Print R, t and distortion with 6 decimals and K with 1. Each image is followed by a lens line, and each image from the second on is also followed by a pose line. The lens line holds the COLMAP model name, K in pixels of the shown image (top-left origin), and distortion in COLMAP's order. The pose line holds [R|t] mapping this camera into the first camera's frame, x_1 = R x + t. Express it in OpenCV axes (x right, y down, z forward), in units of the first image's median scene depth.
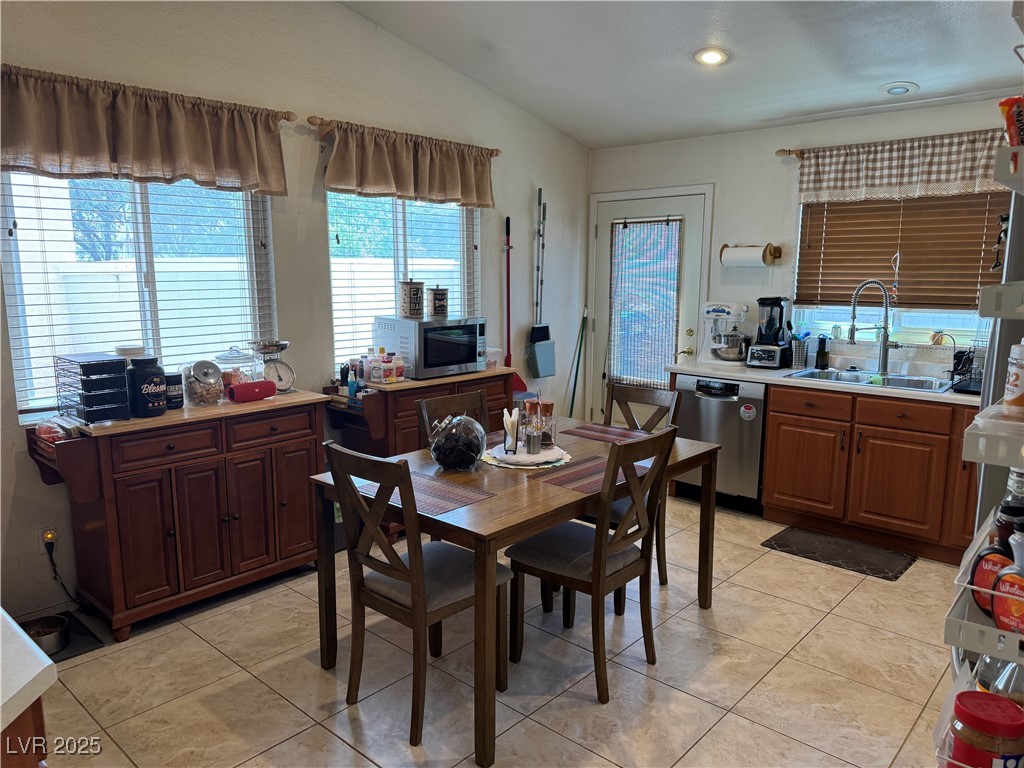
lens RADIAL K [[718.4, 0, 509.0], [0, 718.4, 390.4], [0, 0, 1]] dist [0.073342, -0.069071]
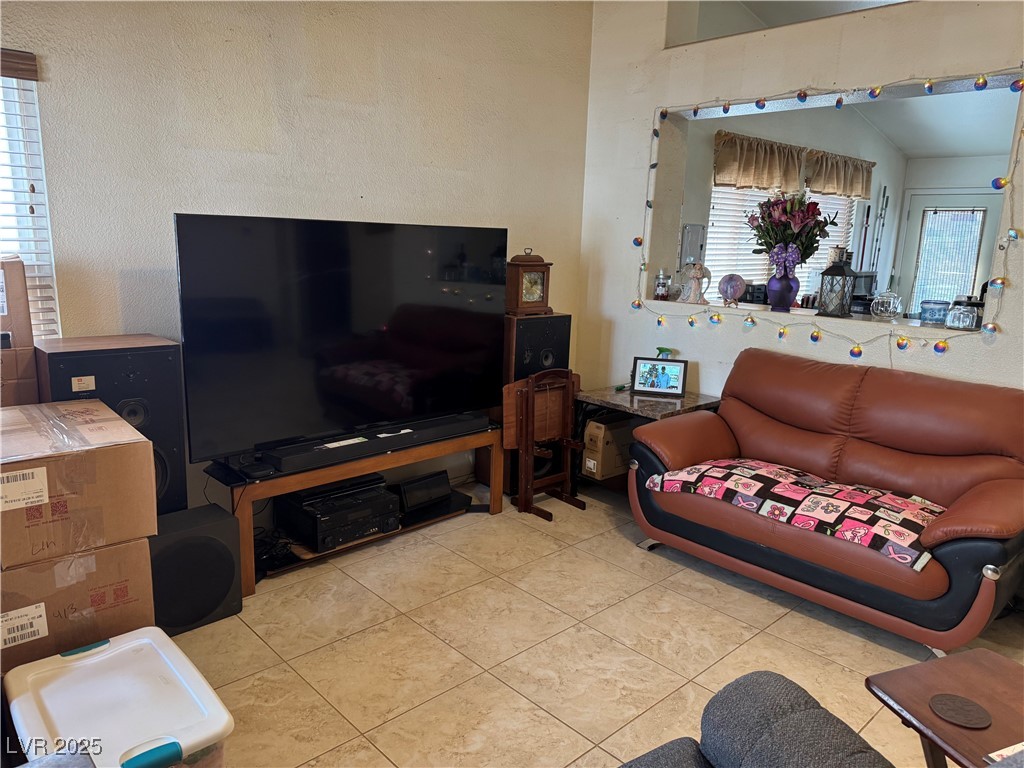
lens RADIAL K [[717.1, 0, 503.8], [0, 717.1, 388.9], [0, 0, 1]] dist [0.069814, -0.084080]
pose [[0.996158, 0.045521, -0.074808, -0.754381], [-0.042408, 0.998188, 0.042680, 0.130100], [0.076615, -0.039344, 0.996284, -0.695757]]
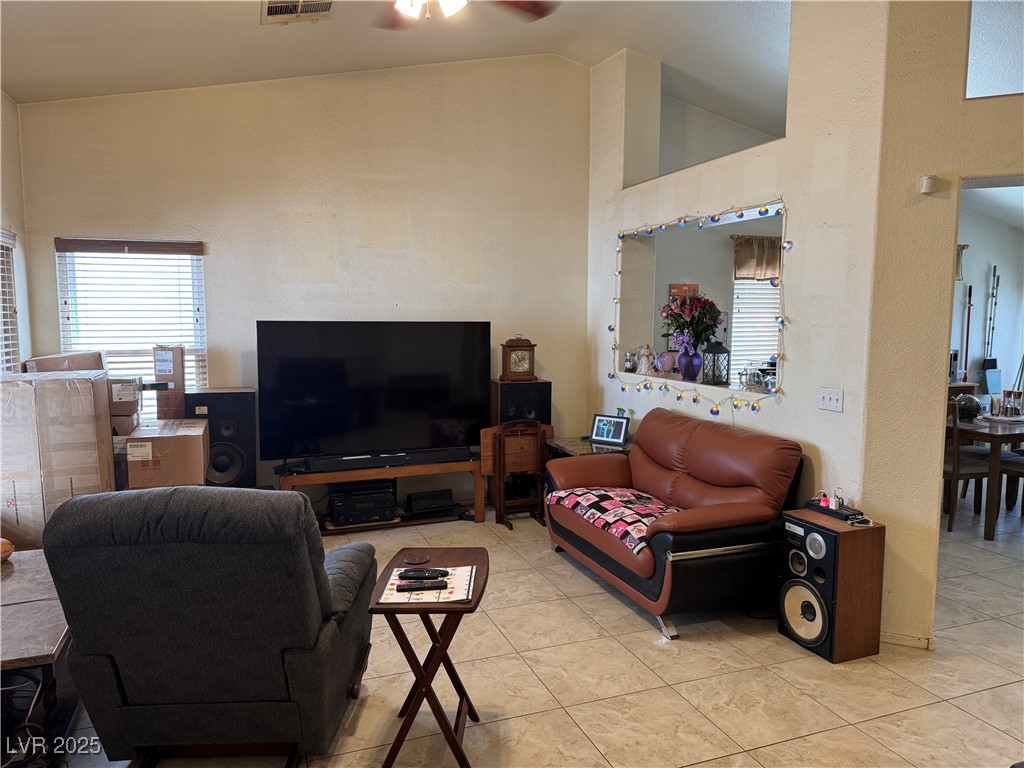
lens RADIAL K [[714.6, 0, 512.0], [0, 714.6, 384.0], [0, 0, 1]] dist [0.085891, -0.089480]
pose [[0.892808, 0.046849, -0.447993, -0.198619], [-0.079043, 0.995438, -0.053426, 0.147615], [0.443447, 0.083110, 0.892439, -0.928308]]
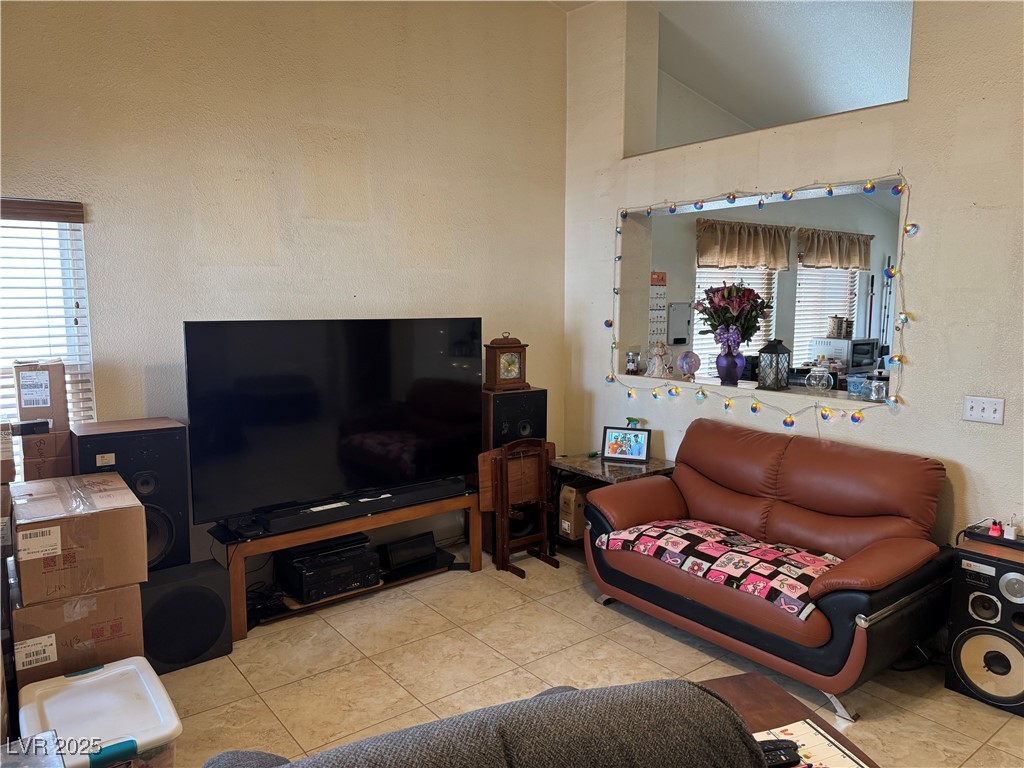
lens RADIAL K [[715.5, 0, 512.0], [0, 715.5, 384.0], [0, 0, 1]] dist [0.050296, -0.064901]
pose [[0.986231, 0.020175, -0.164141, -0.610207], [-0.028518, 0.998410, -0.048631, 0.112457], [0.162899, 0.052642, 0.985237, -0.794462]]
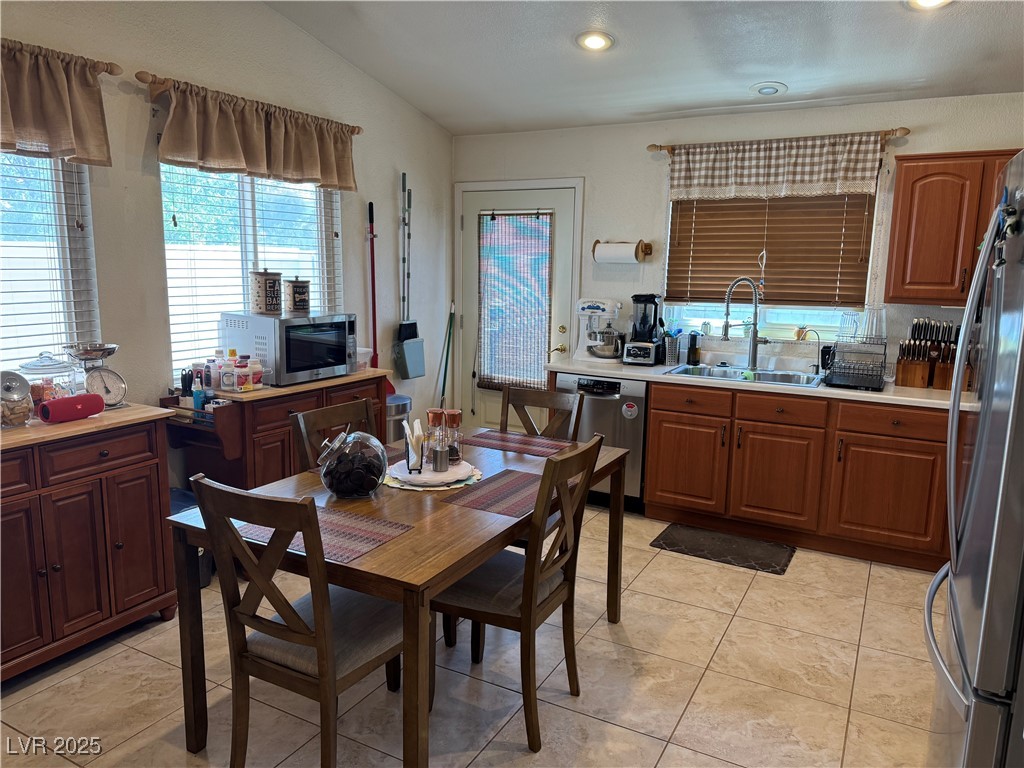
lens RADIAL K [[717.1, 0, 503.8], [0, 717.1, 388.9], [0, 0, 1]] dist [0.069814, -0.084080]
pose [[0.973770, -0.025951, 0.226051, -0.060517], [0.024516, 0.999658, 0.009156, -0.013163], [-0.226211, -0.003374, 0.974073, 0.093828]]
